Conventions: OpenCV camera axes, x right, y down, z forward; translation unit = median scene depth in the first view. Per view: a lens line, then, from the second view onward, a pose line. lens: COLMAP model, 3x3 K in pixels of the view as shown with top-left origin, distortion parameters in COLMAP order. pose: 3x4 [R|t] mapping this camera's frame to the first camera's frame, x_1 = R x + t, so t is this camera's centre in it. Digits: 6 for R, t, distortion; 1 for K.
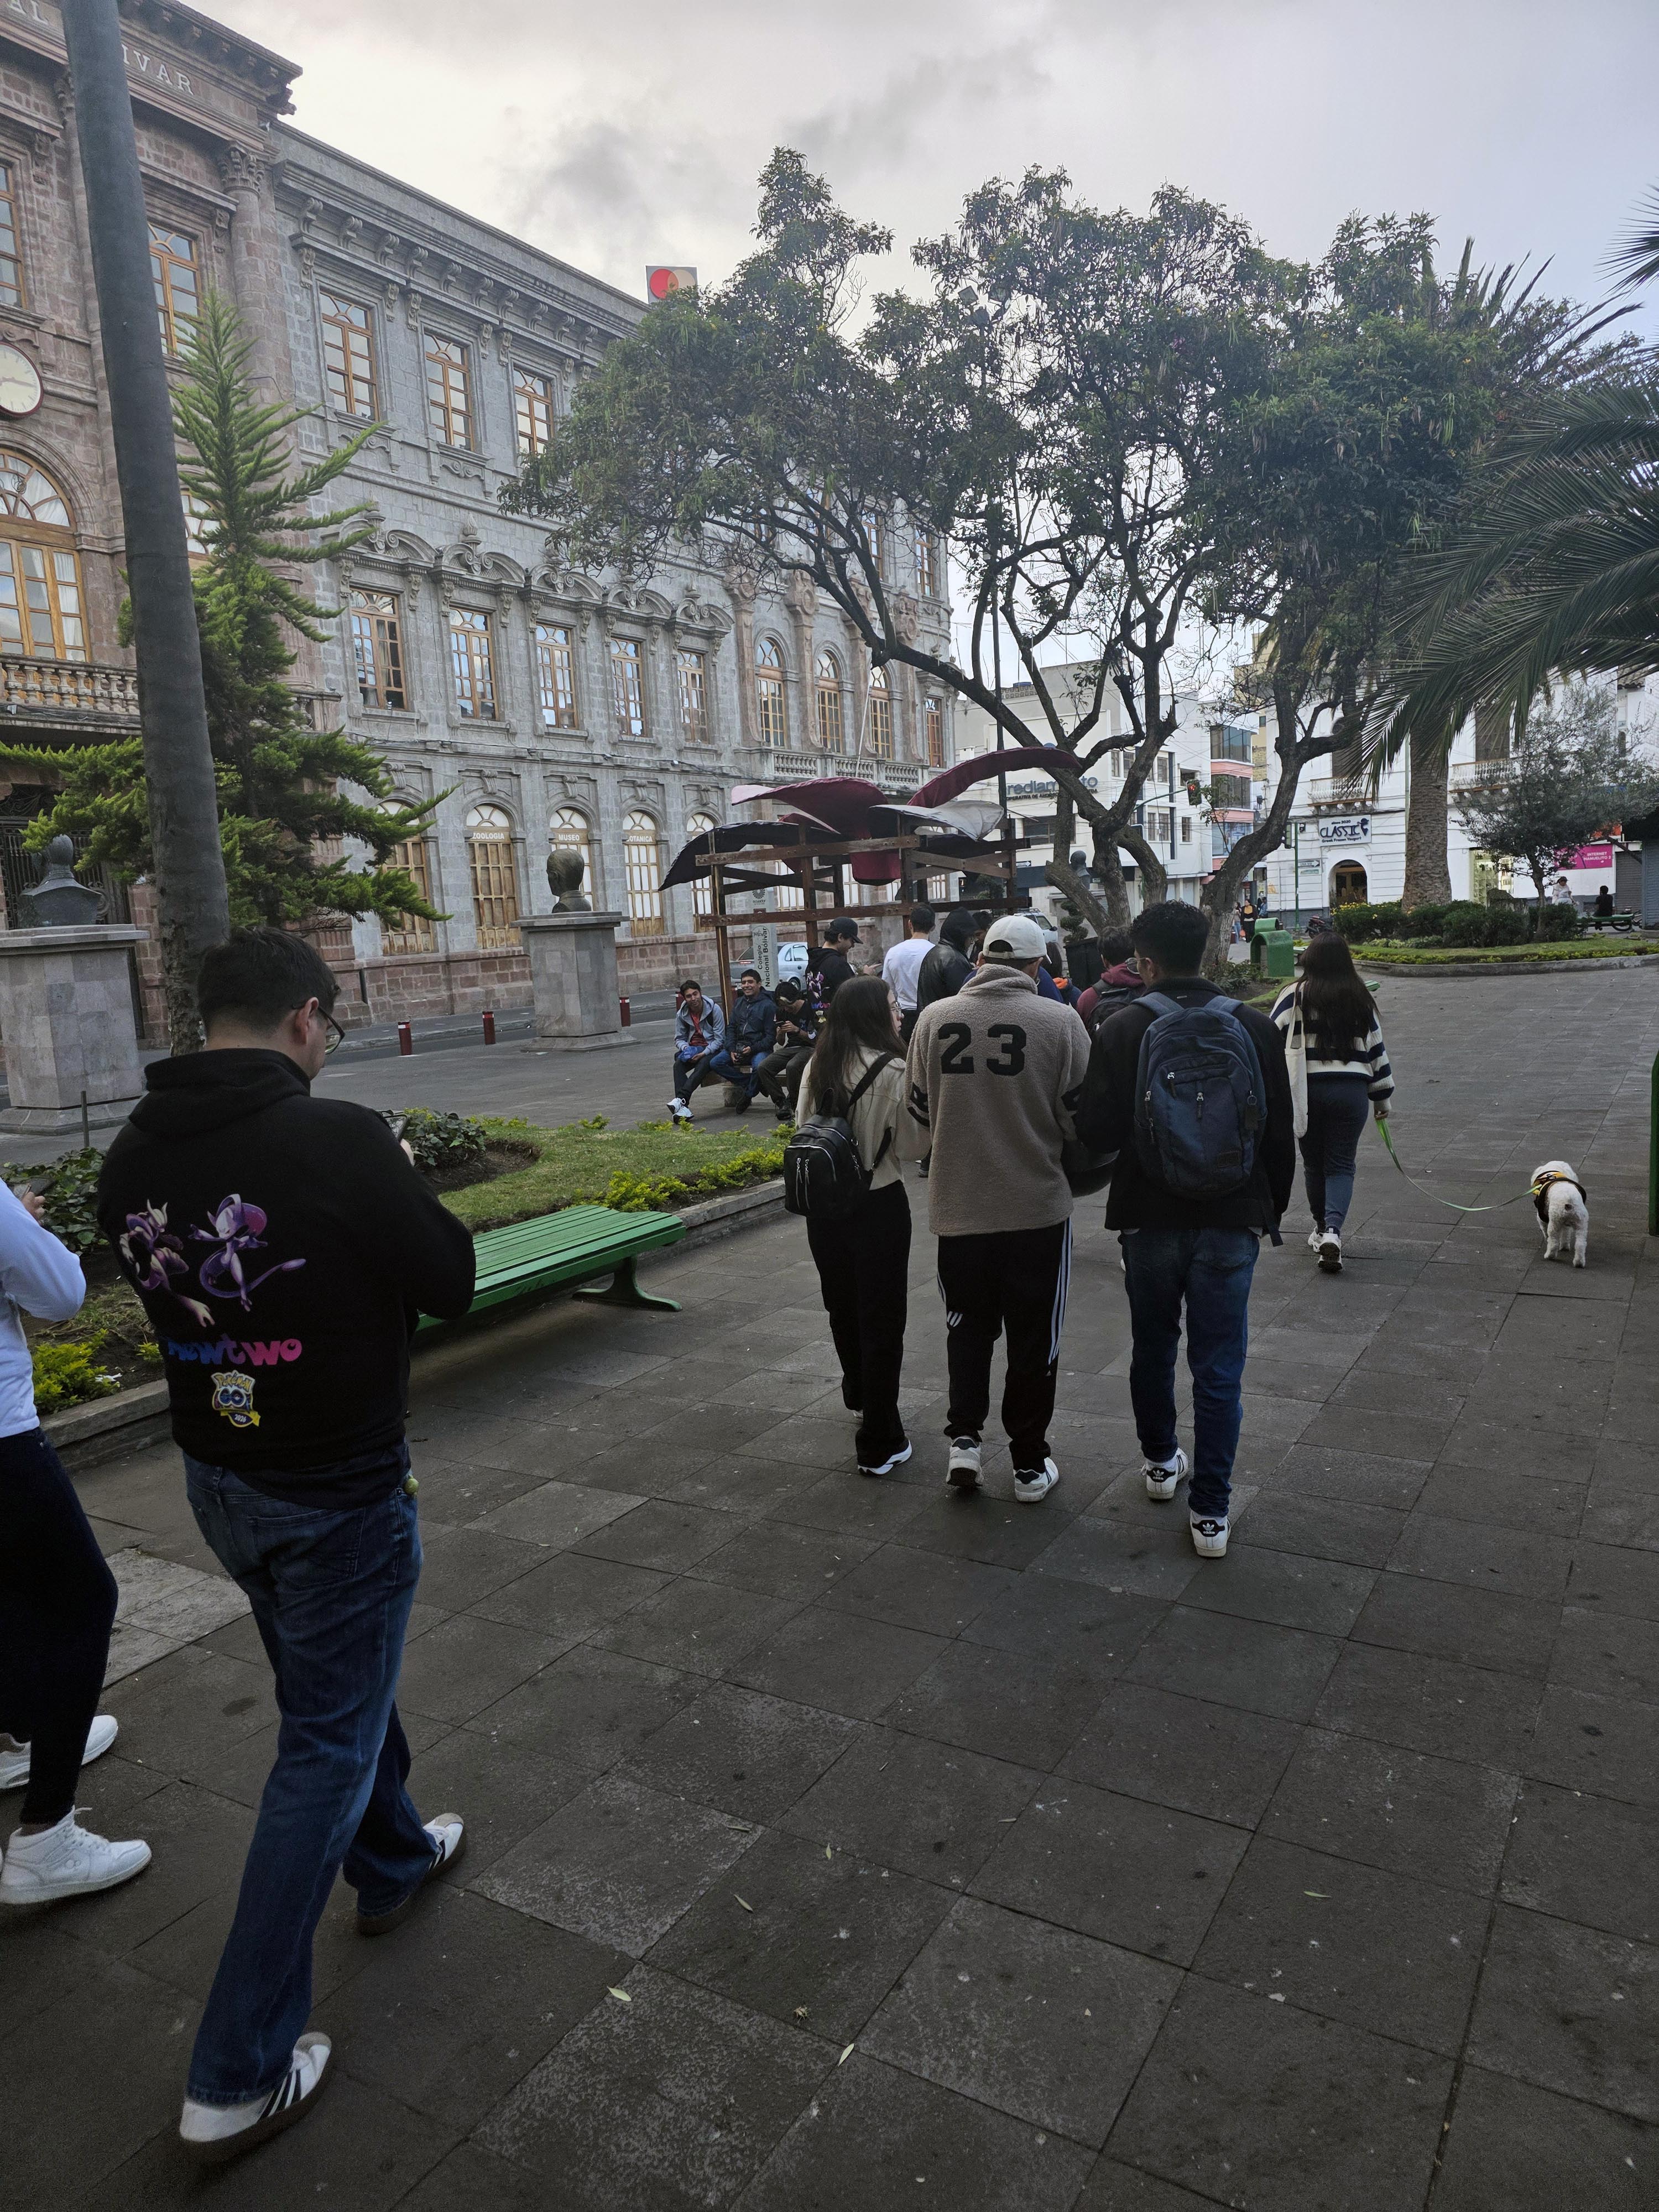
lens RADIAL K [[1461.6, 0, 829.5], [0, 1461.6, 1106.0], [0, 0, 1]] dist [0.052514, -0.042545]
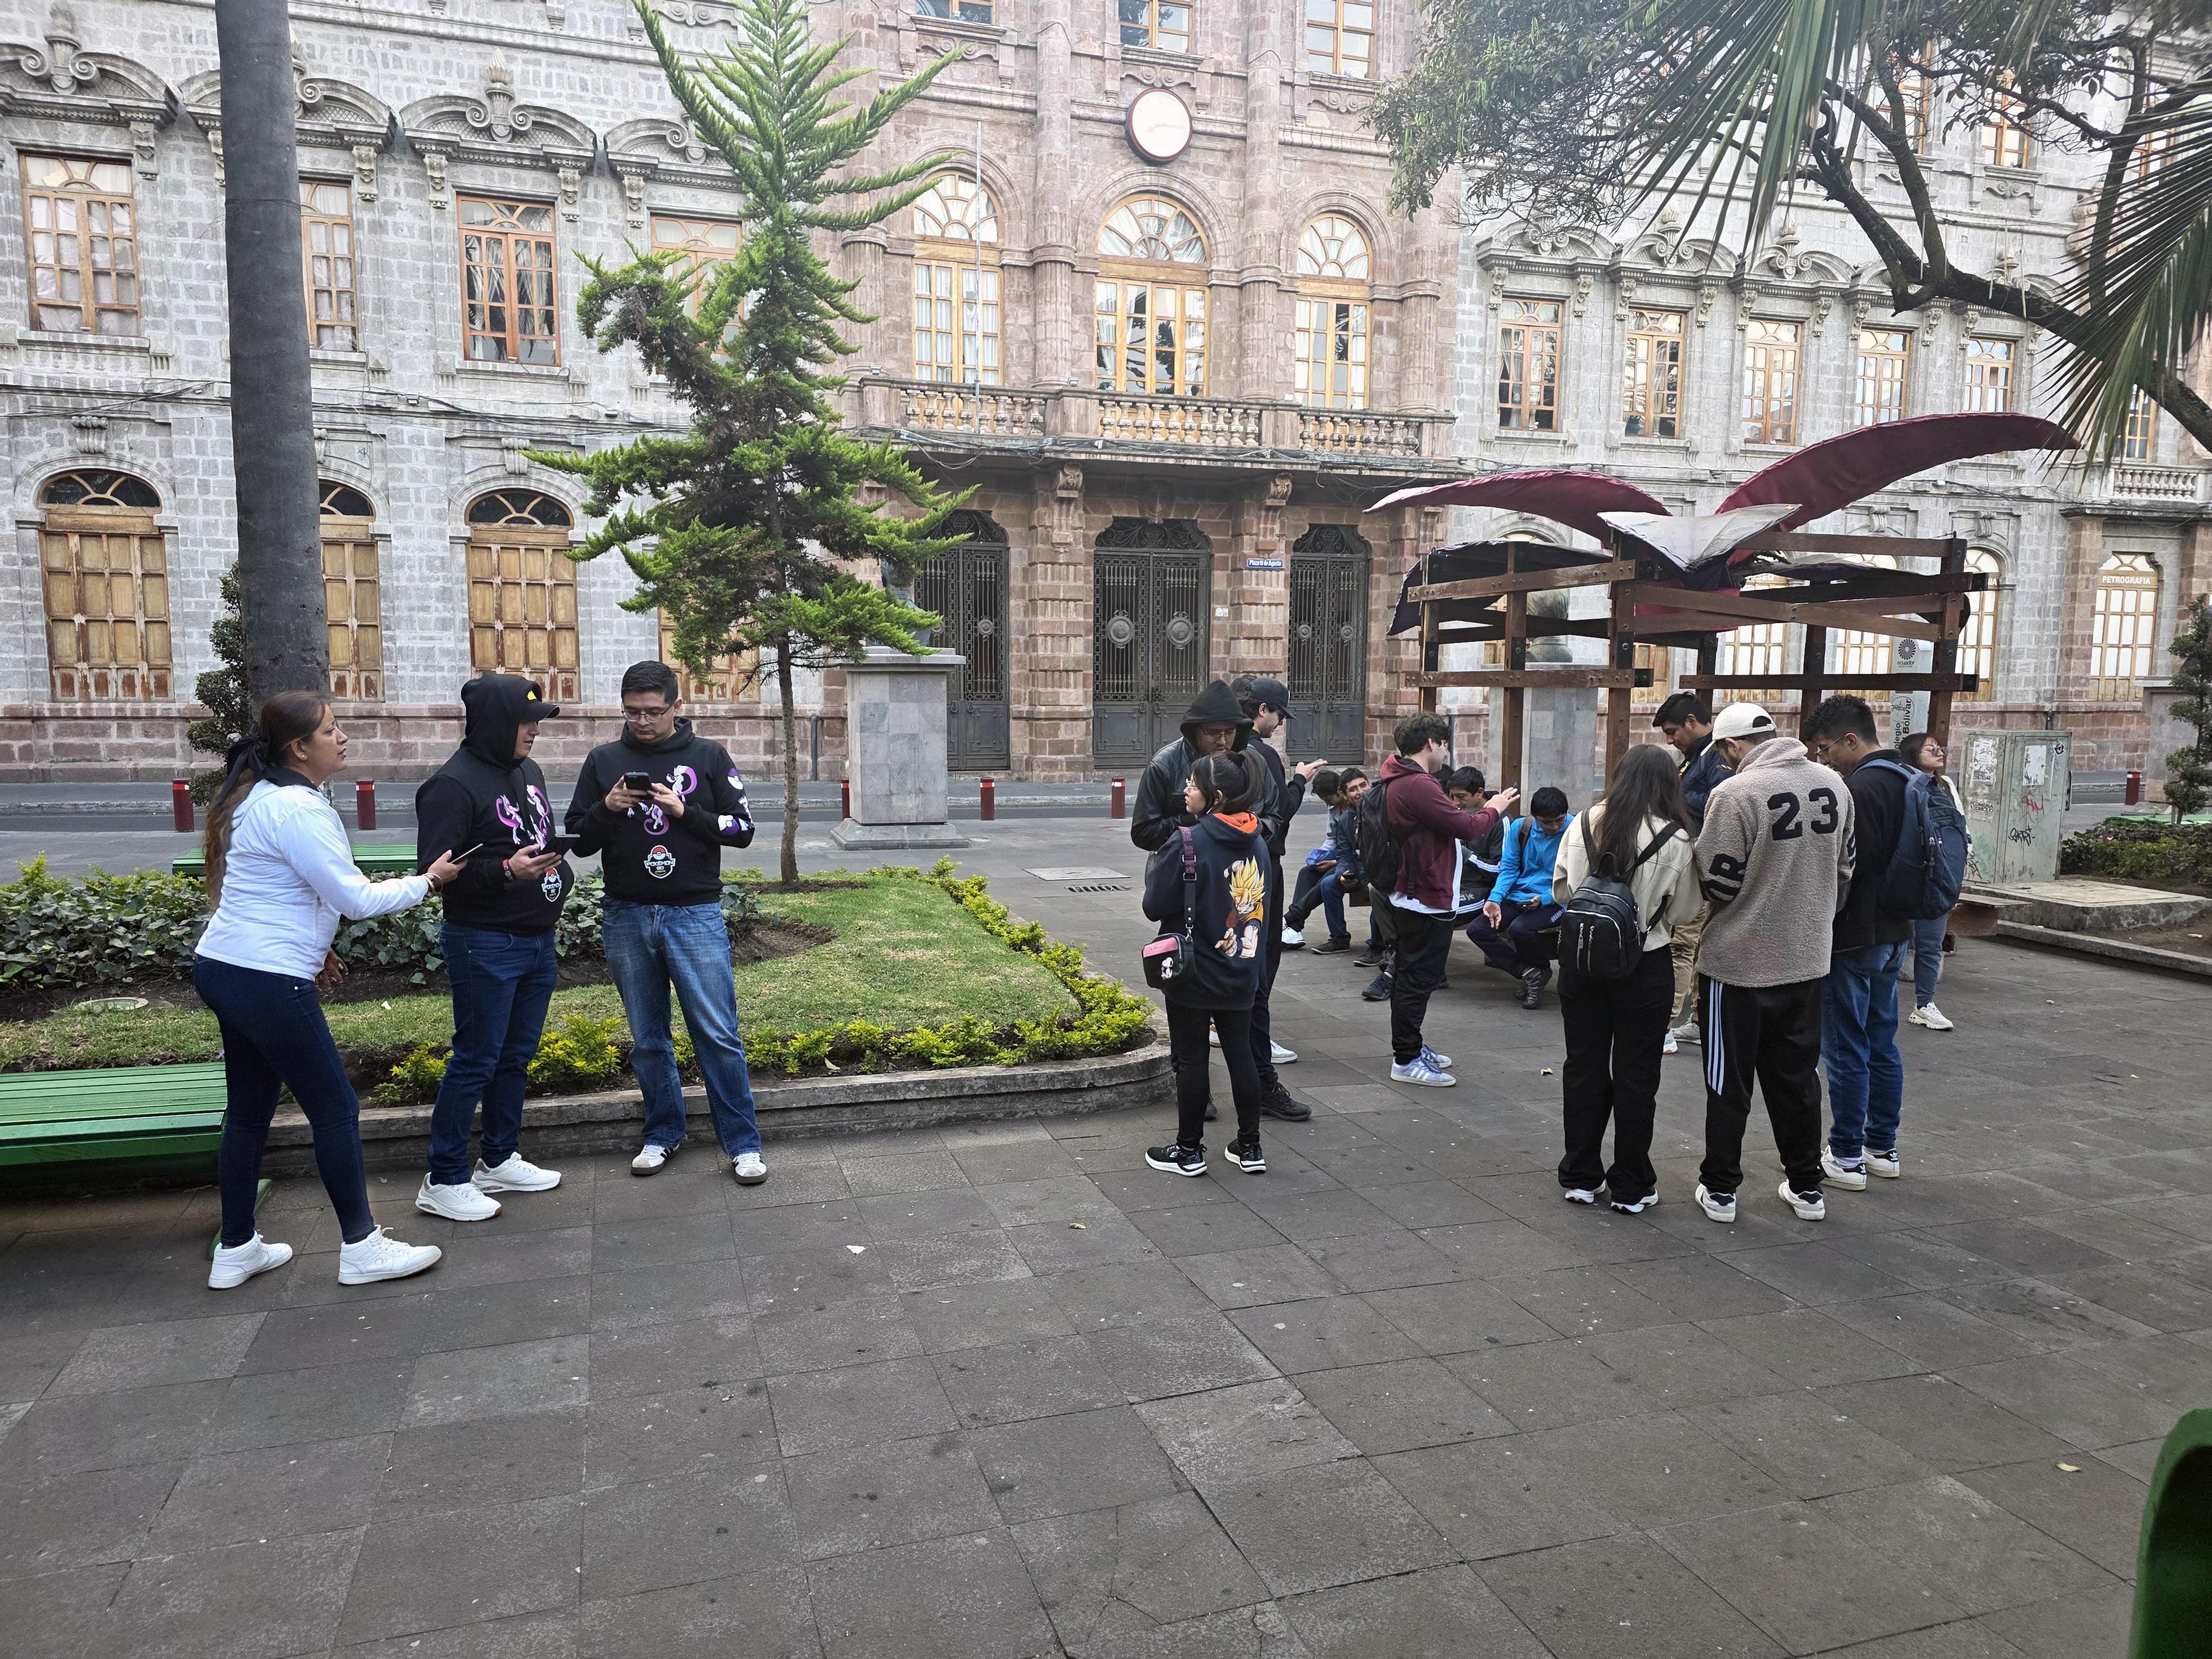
lens RADIAL K [[1461.6, 0, 1106.0], [0, 1461.6, 829.5], [0, 0, 1]] dist [0.052514, -0.042545]
pose [[0.763085, 0.127835, -0.633530, 0.105447], [-0.135176, 0.990132, 0.036972, -0.029080], [0.632004, 0.057425, 0.772834, 0.167802]]
